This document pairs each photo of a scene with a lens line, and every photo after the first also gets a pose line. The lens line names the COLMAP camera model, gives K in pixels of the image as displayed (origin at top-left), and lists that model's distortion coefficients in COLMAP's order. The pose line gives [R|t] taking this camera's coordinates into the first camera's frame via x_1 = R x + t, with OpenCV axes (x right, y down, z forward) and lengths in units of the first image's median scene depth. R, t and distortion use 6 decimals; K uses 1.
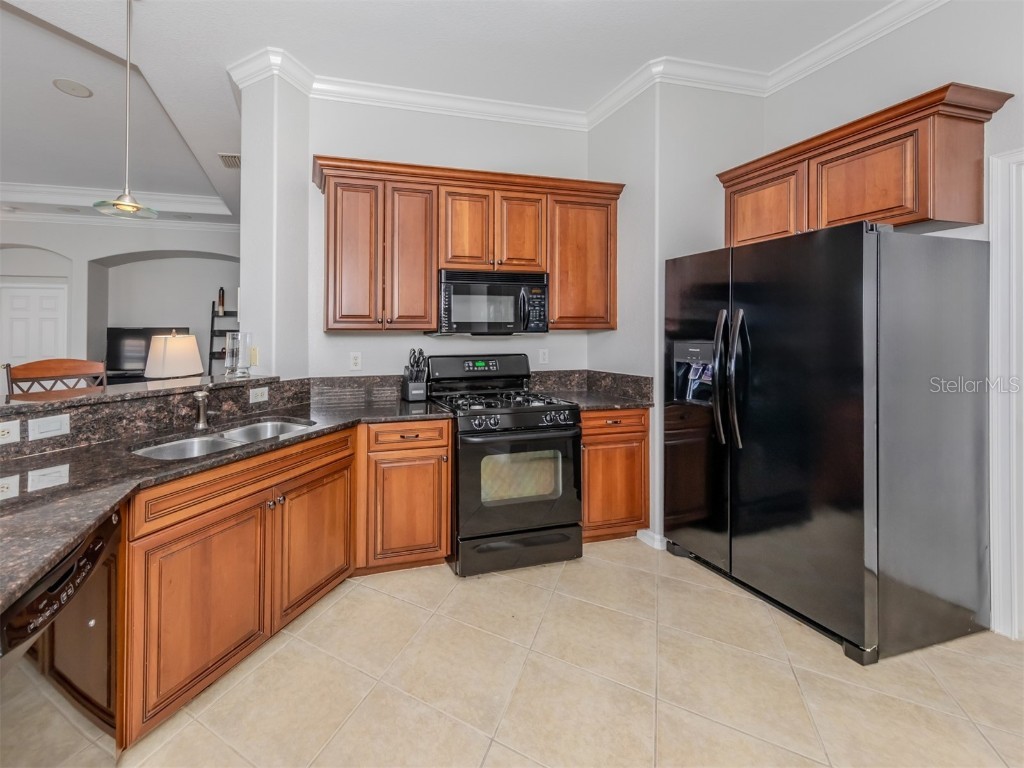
lens RADIAL K [[390.6, 0, 529.0], [0, 390.6, 334.6], [0, 0, 1]] dist [0.009635, -0.001590]
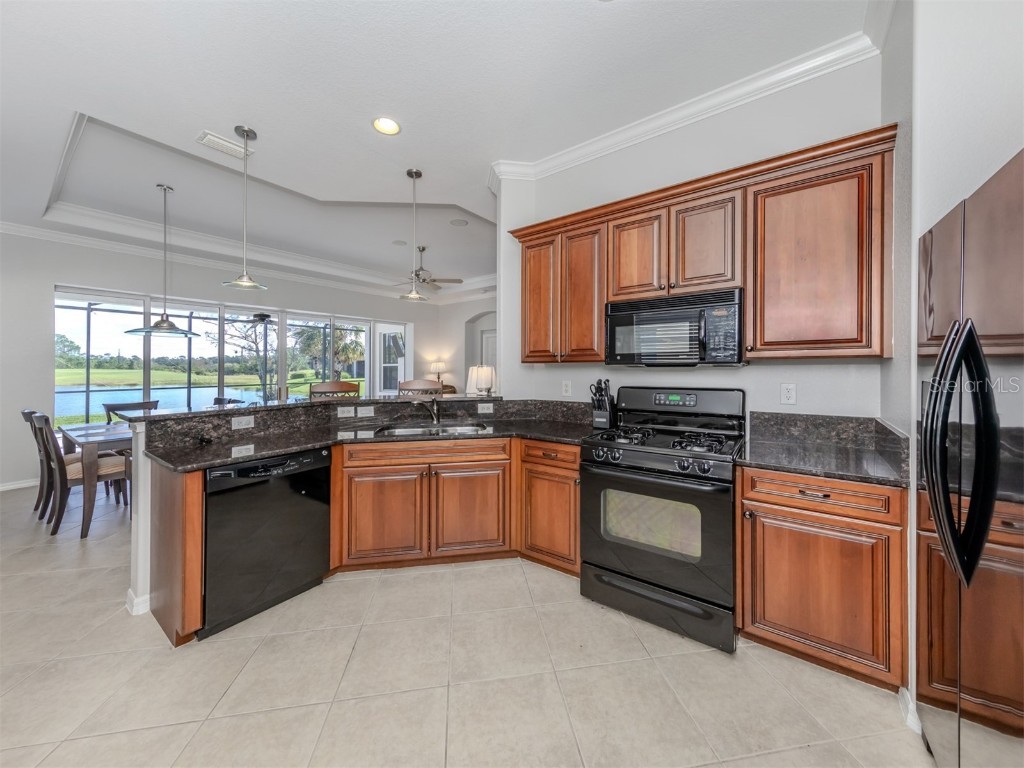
lens RADIAL K [[390.6, 0, 501.0], [0, 390.6, 362.9], [0, 0, 1]] dist [0.009635, -0.001590]
pose [[0.608986, -0.009370, -0.793126, 0.427314], [0.007858, 0.999952, -0.005779, -0.004658], [0.793142, -0.002713, 0.609030, 0.147457]]
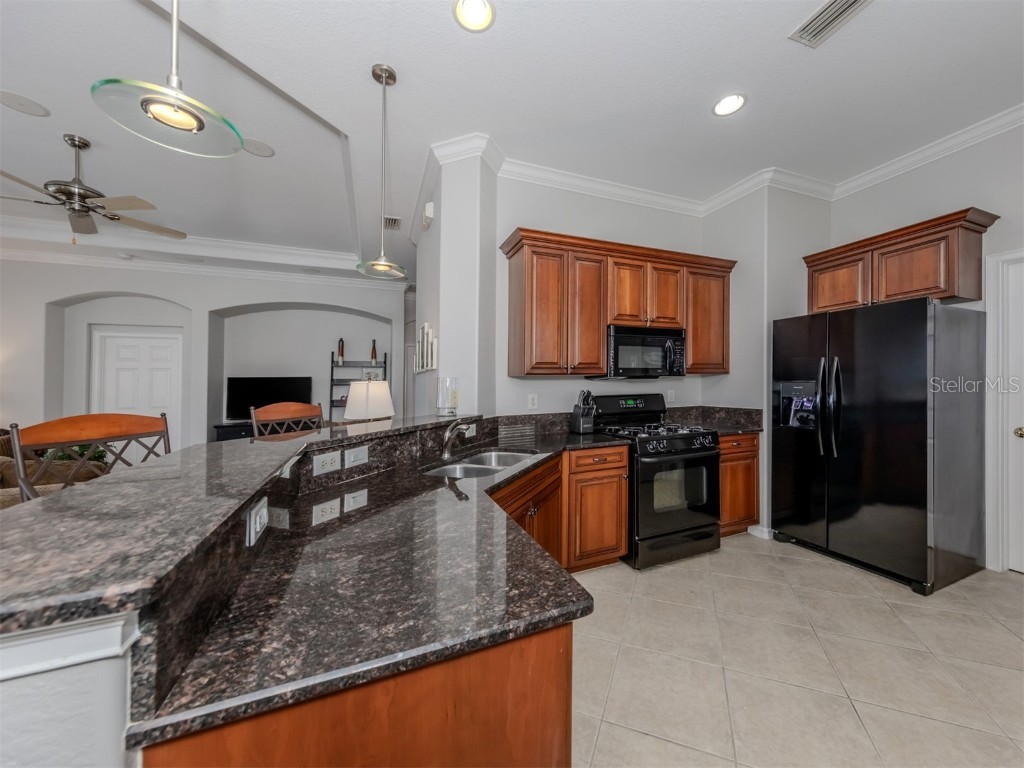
lens RADIAL K [[382.3, 0, 530.7], [0, 382.3, 390.7], [0, 0, 1]] dist [0.004158, -0.000689]
pose [[0.986938, -0.013061, 0.160569, -0.685580], [0.011543, 0.999879, 0.010381, 0.024373], [-0.160685, -0.008392, 0.986970, -0.150195]]
